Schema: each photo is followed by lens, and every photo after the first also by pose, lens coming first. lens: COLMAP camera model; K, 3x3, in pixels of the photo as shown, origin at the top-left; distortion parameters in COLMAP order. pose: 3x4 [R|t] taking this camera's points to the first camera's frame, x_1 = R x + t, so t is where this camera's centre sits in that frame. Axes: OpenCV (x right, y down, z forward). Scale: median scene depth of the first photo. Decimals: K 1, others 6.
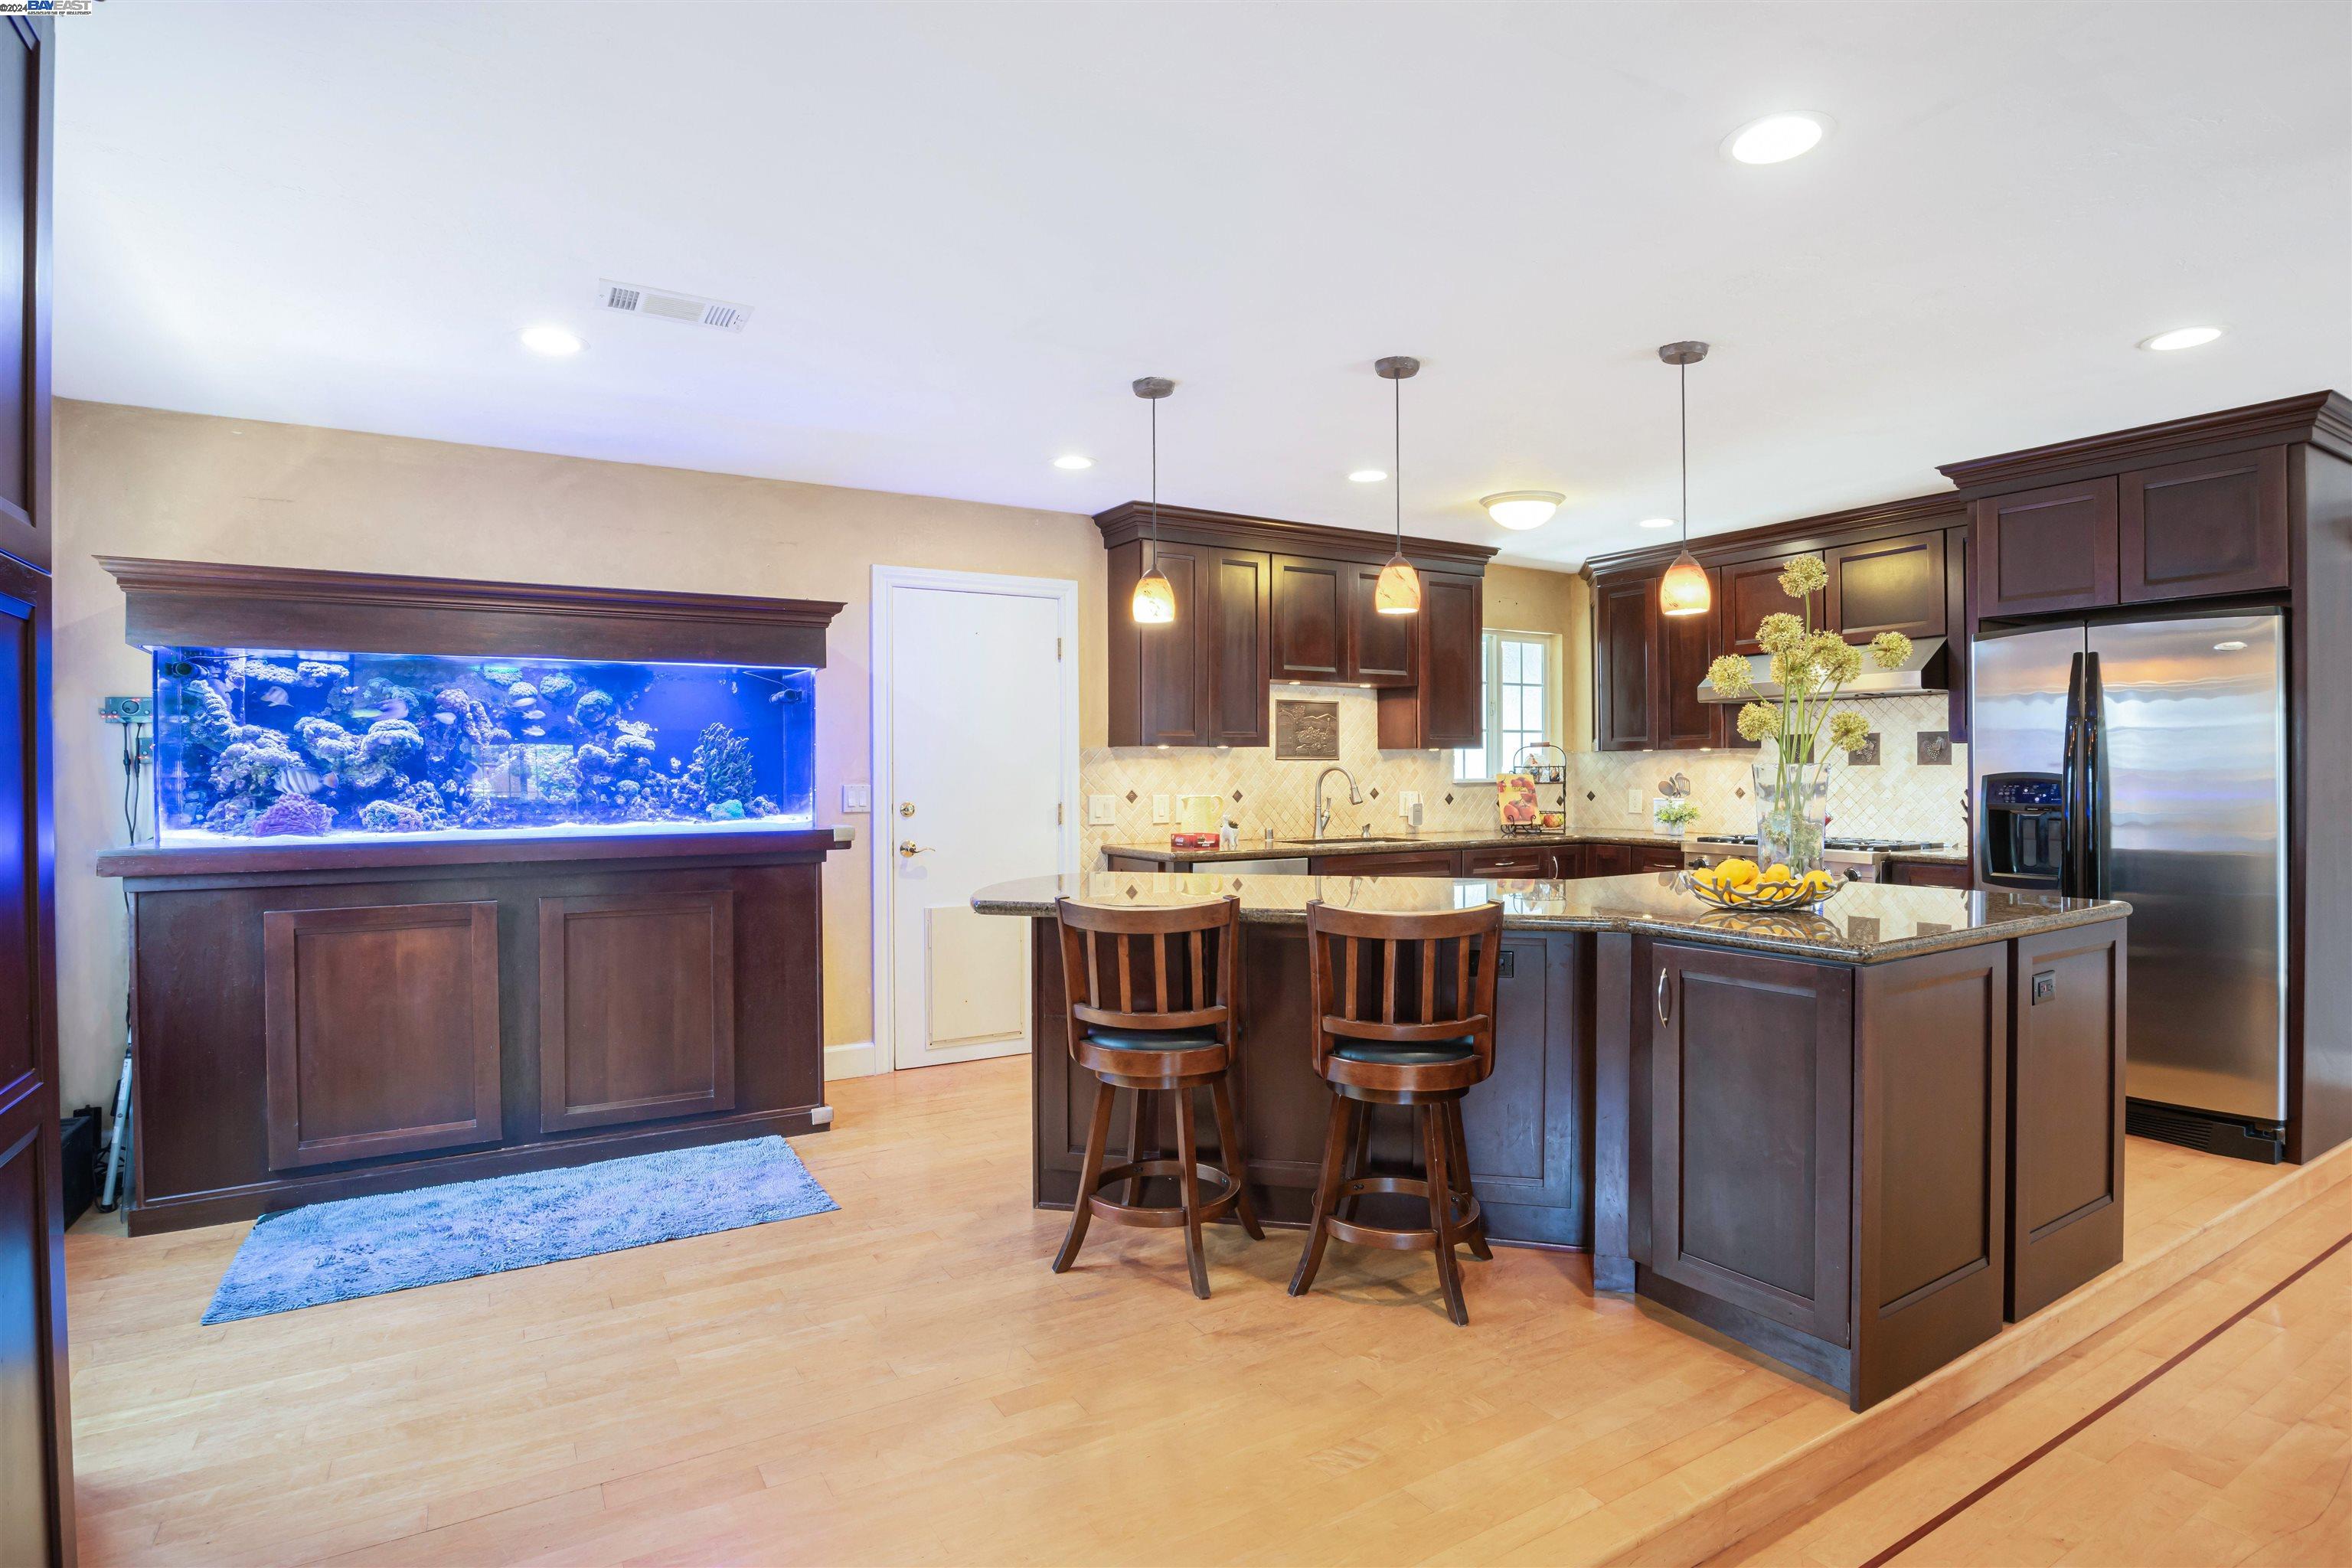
lens RADIAL K [[1176.7, 0, 1176.0], [0, 1176.7, 784.0], [0, 0, 1]] dist [-0.068391, 0.025293]
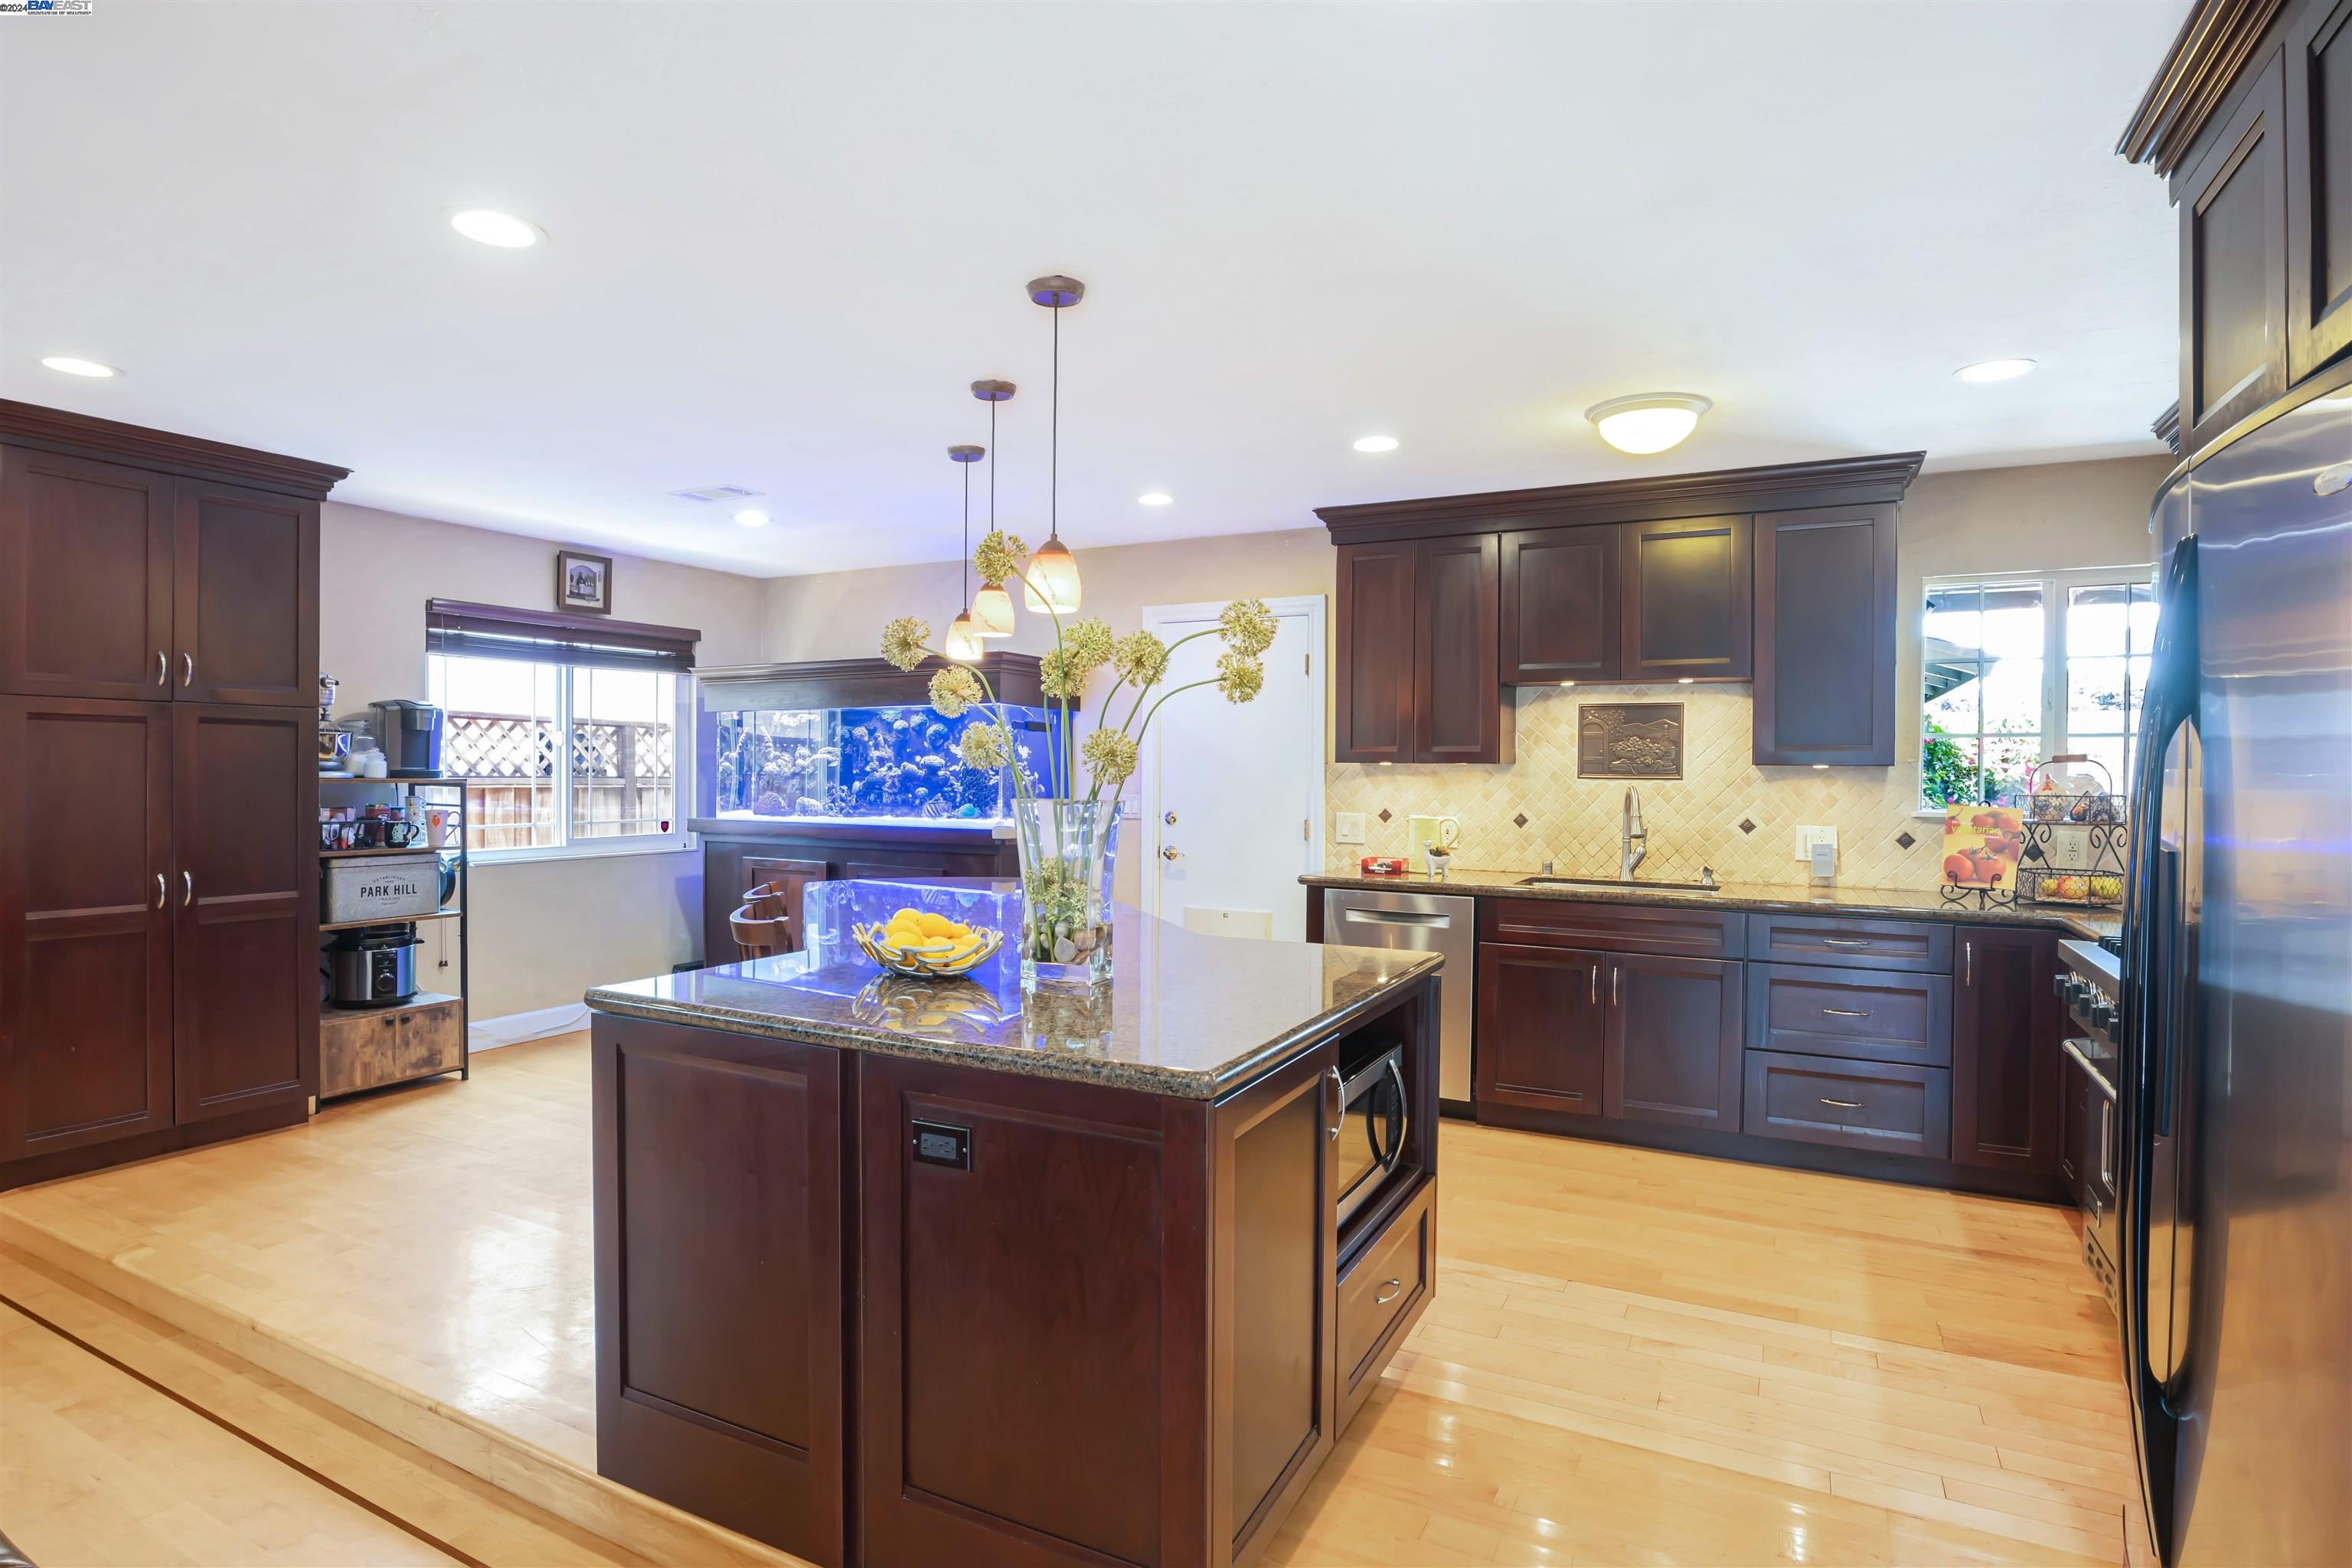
lens RADIAL K [[1207.8, 0, 1182.2], [0, 1207.8, 780.7], [0, 0, 1]] dist [-0.053504, 0.024234]
pose [[0.526946, 0.017337, -0.849722, 0.936185], [-0.019927, 0.999769, 0.008041, -0.029173], [0.849665, 0.012695, 0.527170, 0.479965]]
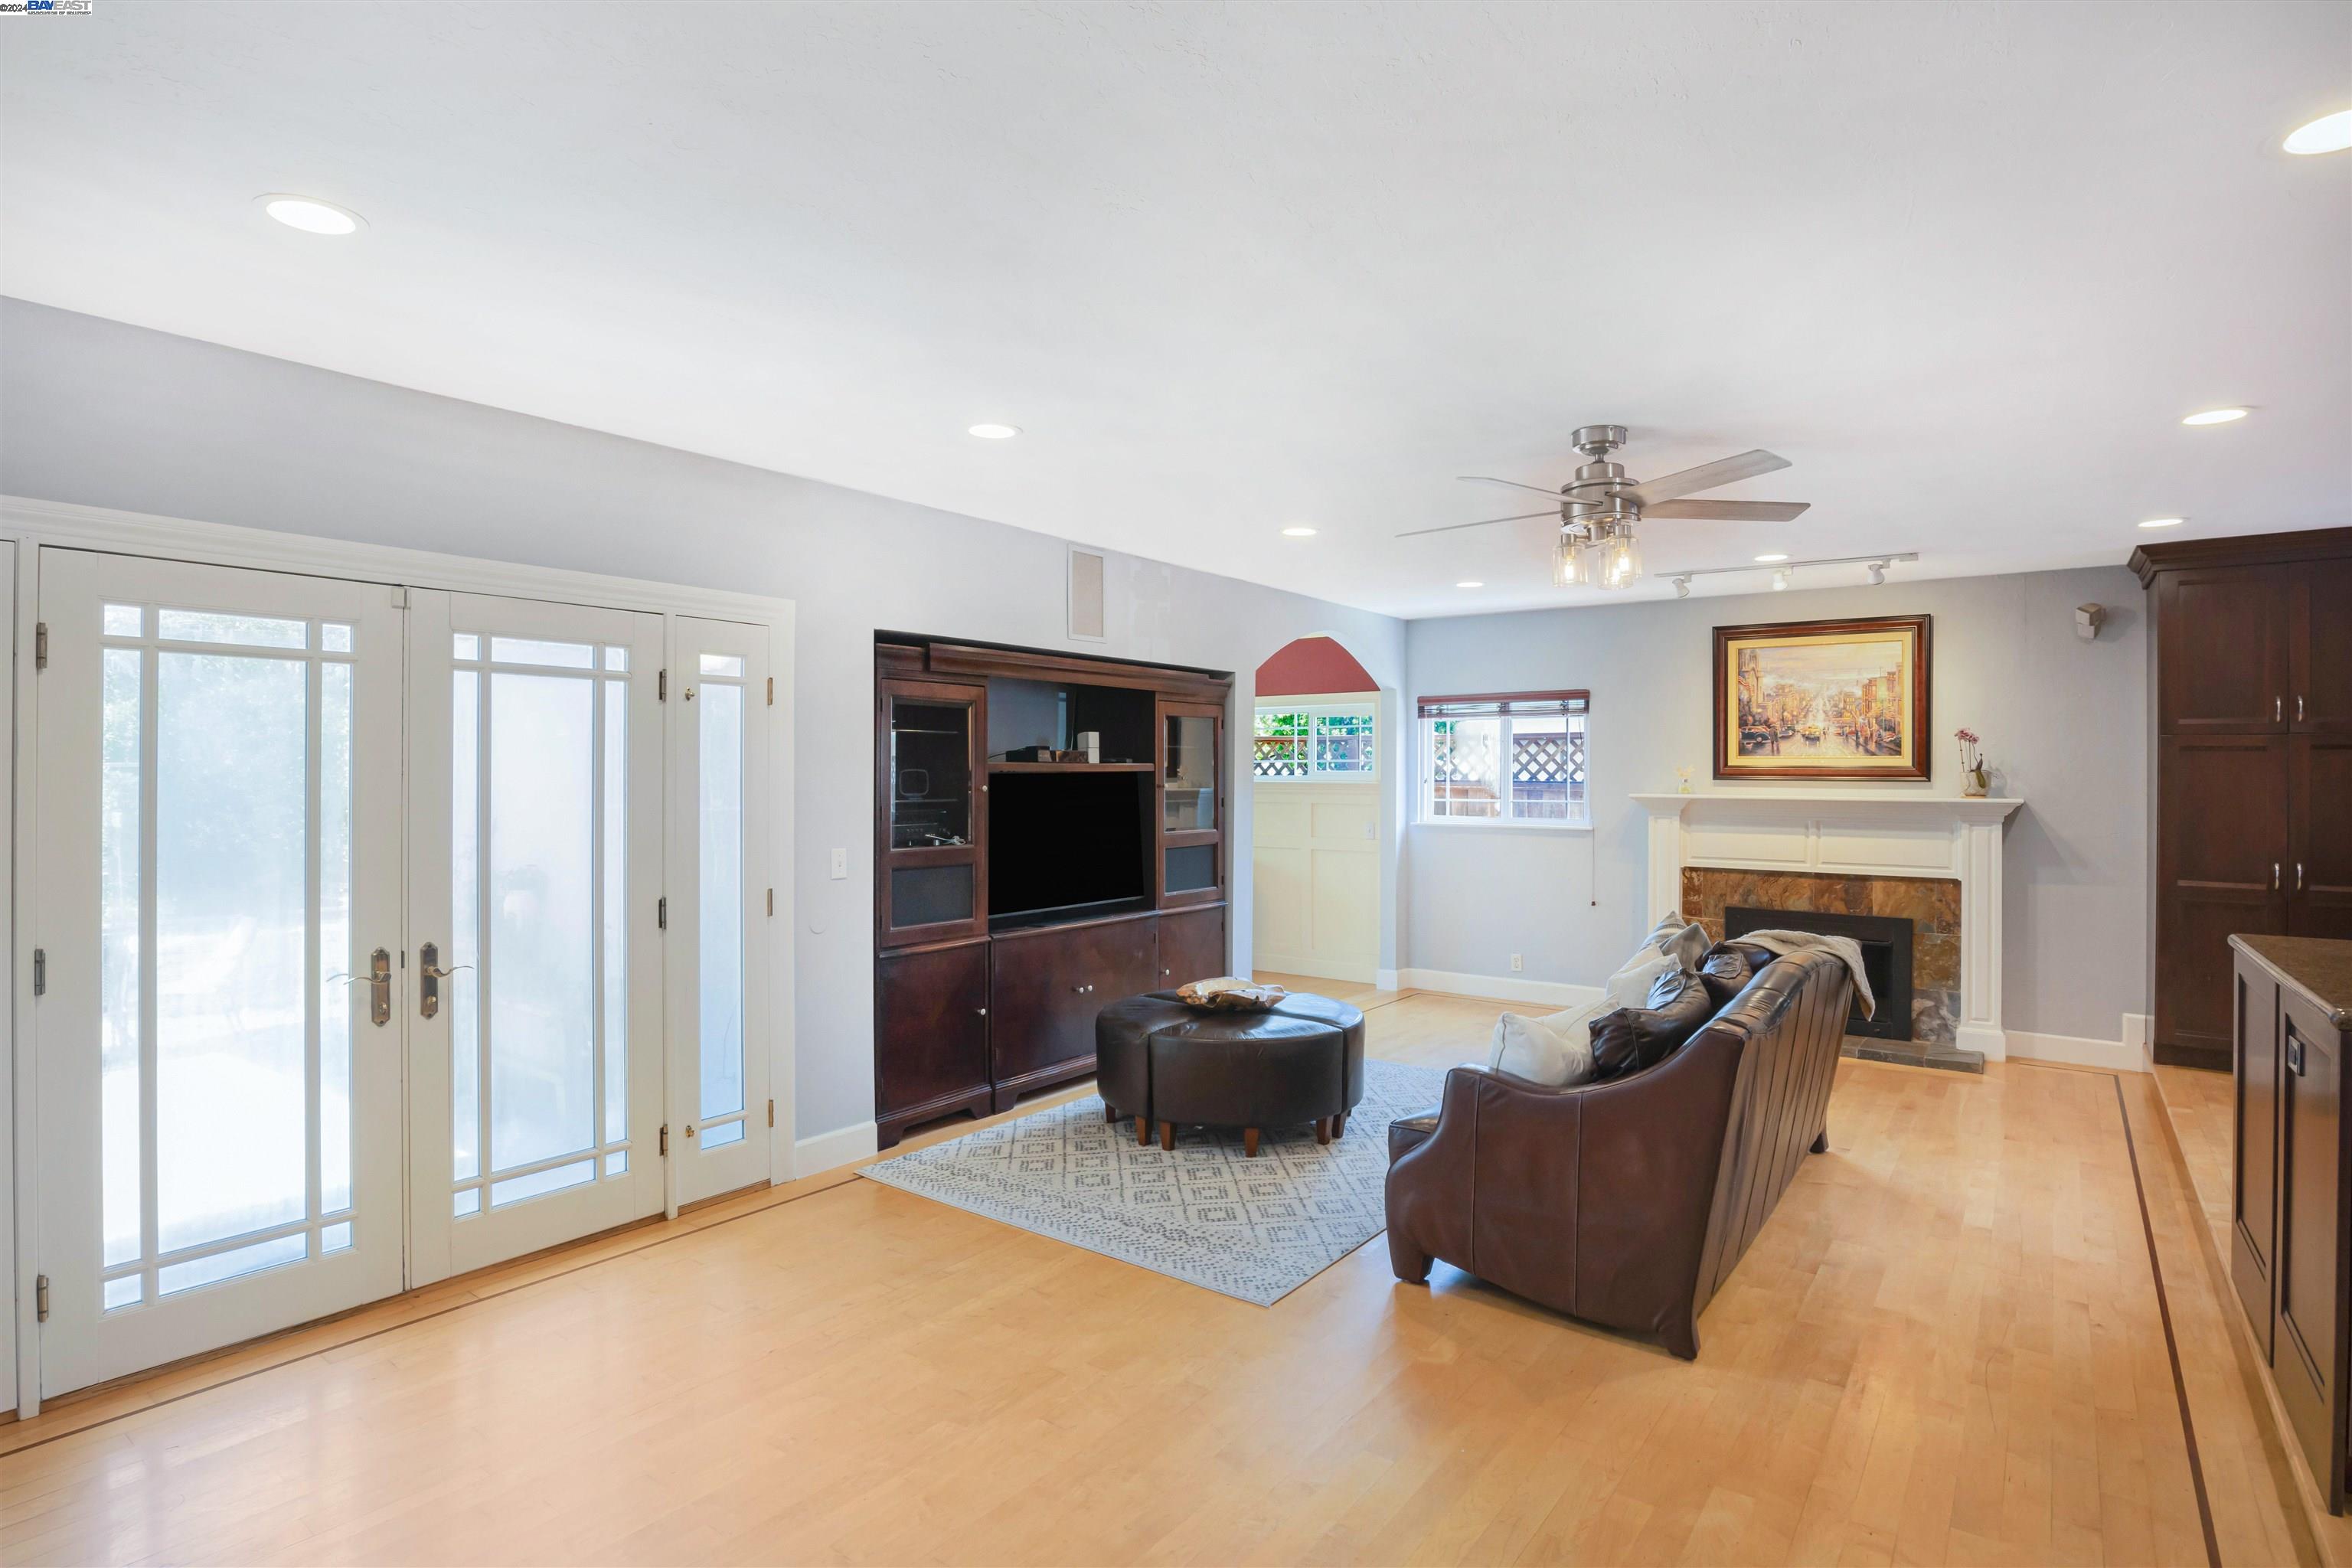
lens RADIAL K [[1191.8, 0, 1182.2], [0, 1191.8, 765.8], [0, 0, 1]] dist [-0.053222, 0.021897]
pose [[-0.921461, -0.002798, -0.388461, 1.264094], [-0.005733, 0.999963, 0.006396, -0.035672], [0.388429, 0.008120, -0.921443, 0.966090]]
